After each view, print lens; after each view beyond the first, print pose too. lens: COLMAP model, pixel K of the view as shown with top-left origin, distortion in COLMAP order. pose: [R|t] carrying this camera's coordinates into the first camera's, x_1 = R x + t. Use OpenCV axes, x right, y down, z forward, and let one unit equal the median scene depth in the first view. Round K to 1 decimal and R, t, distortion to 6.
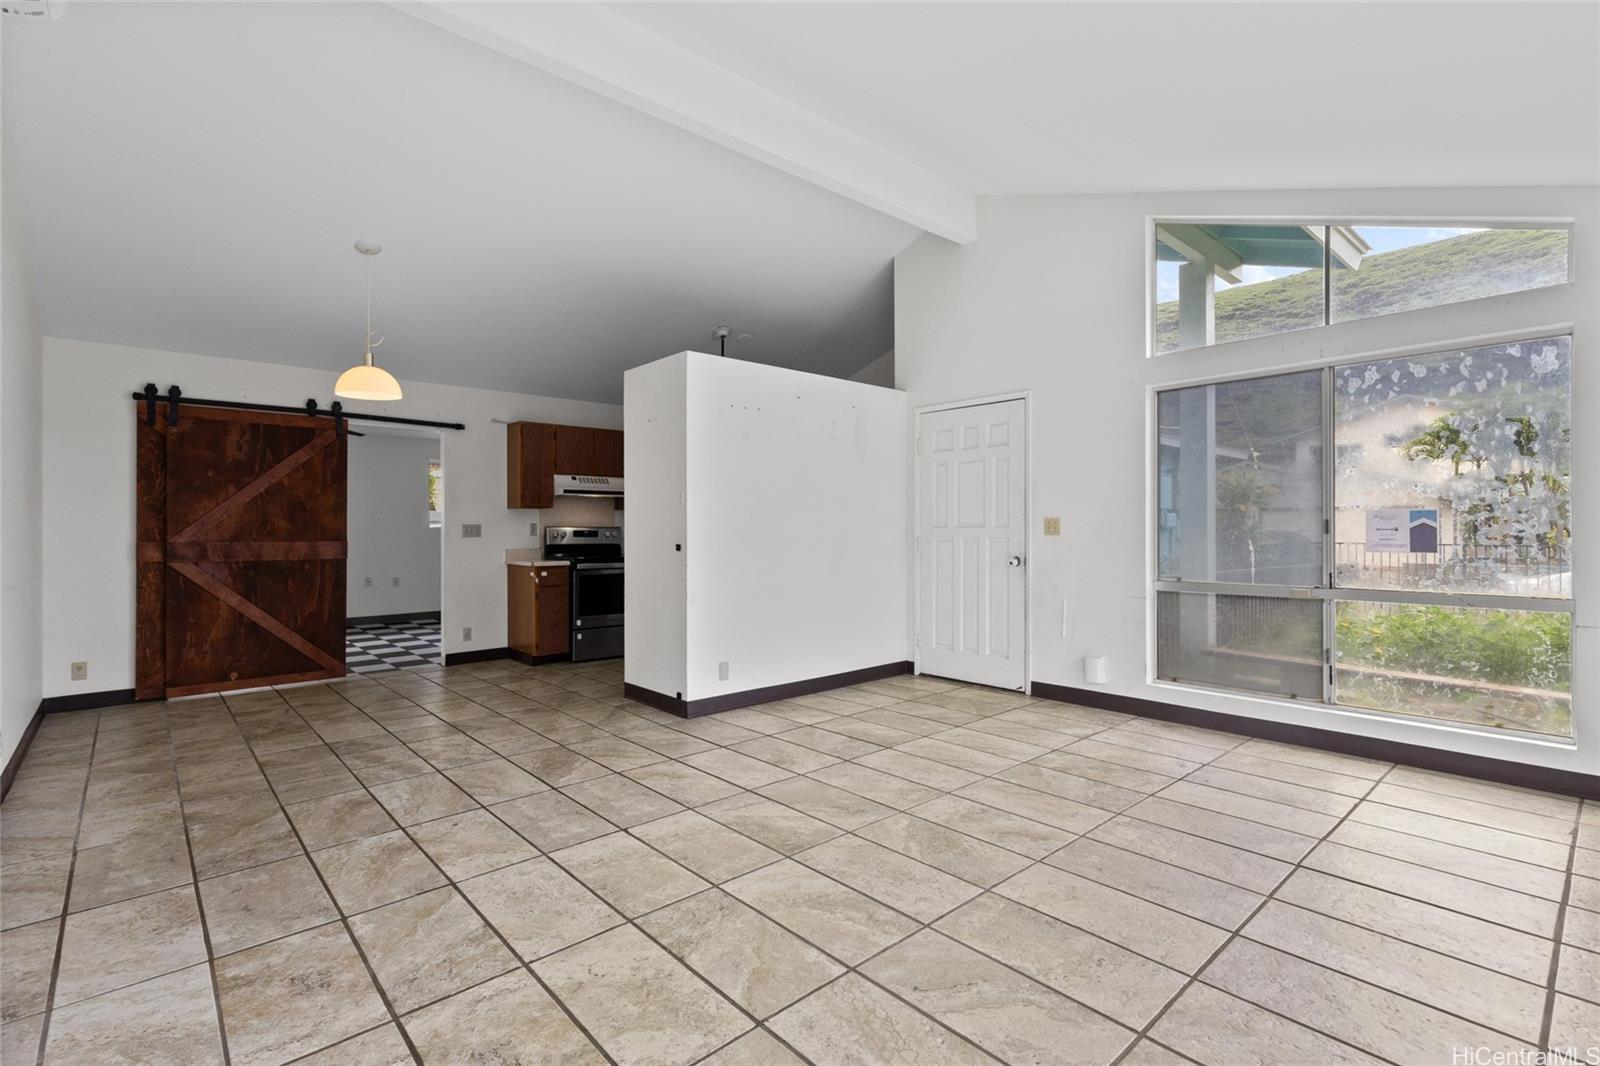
lens RADIAL K [[739.5, 0, 799.8], [0, 739.5, 528.8], [0, 0, 1]] dist [-0.000247, -0.000134]
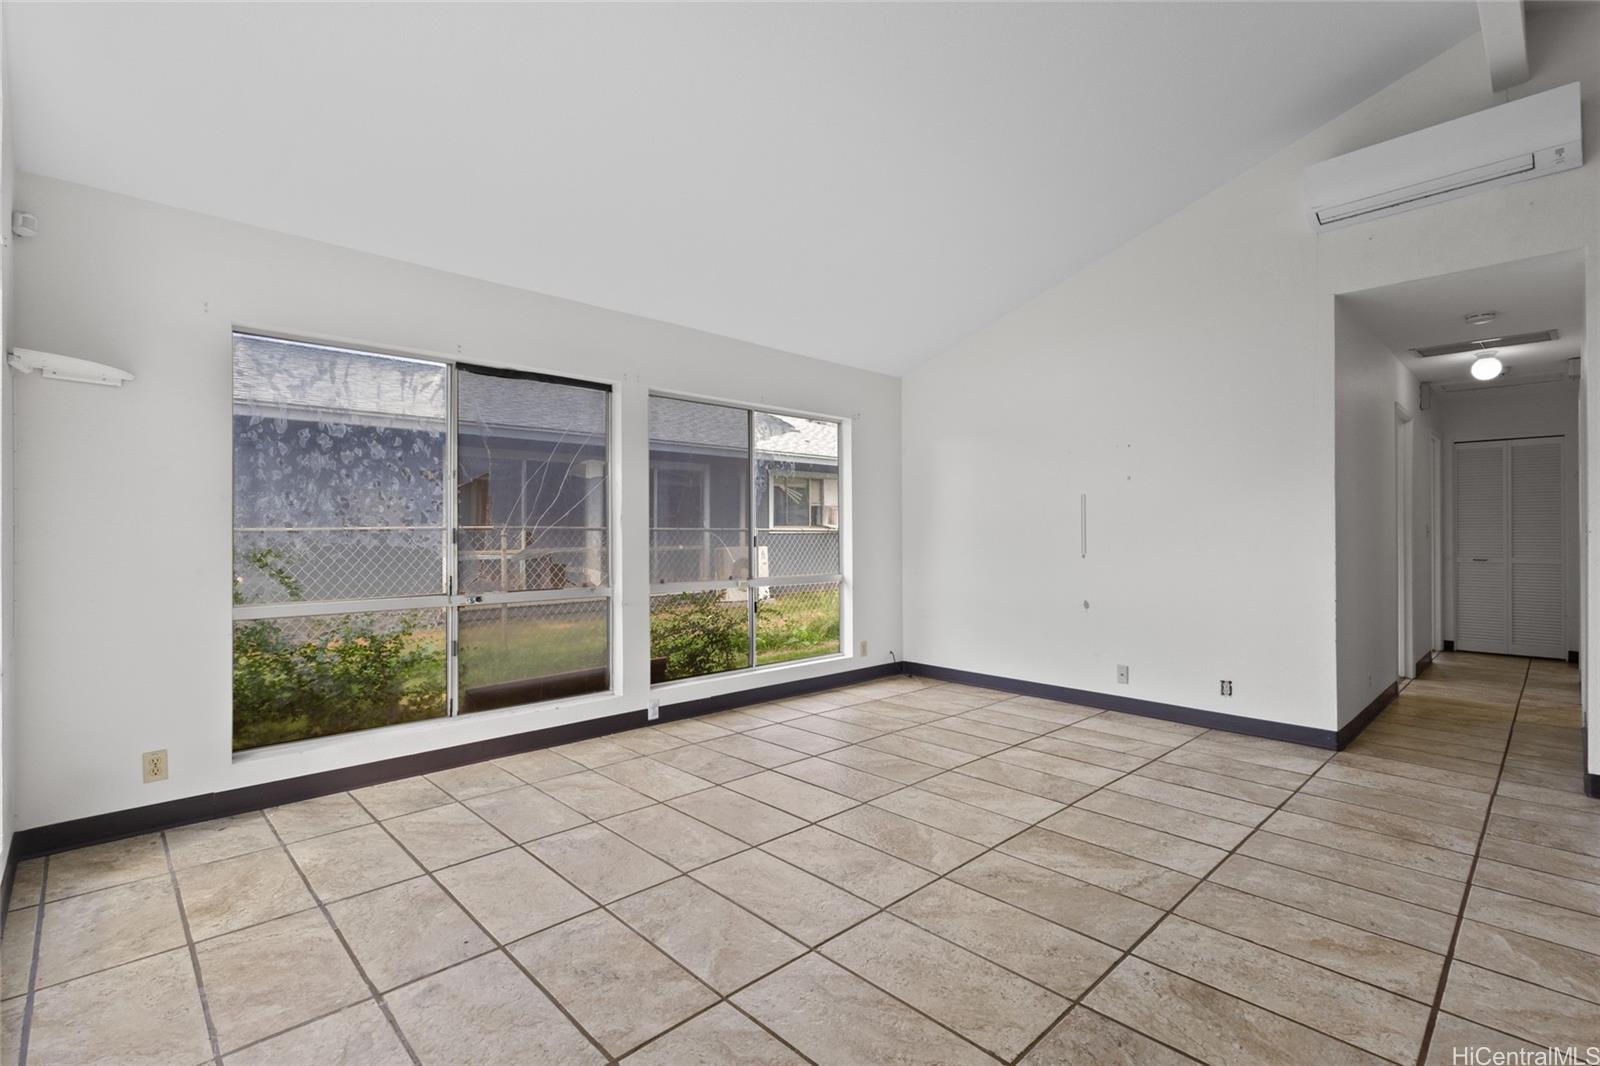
lens RADIAL K [[739.5, 0, 800.0], [0, 739.5, 532.9], [0, 0, 1]] dist [-0.000247, -0.000134]
pose [[-0.999455, 0.001618, -0.032977, 0.340943], [0.001546, 0.999996, 0.002215, -0.003199], [0.032981, 0.002163, -0.999454, 1.917396]]
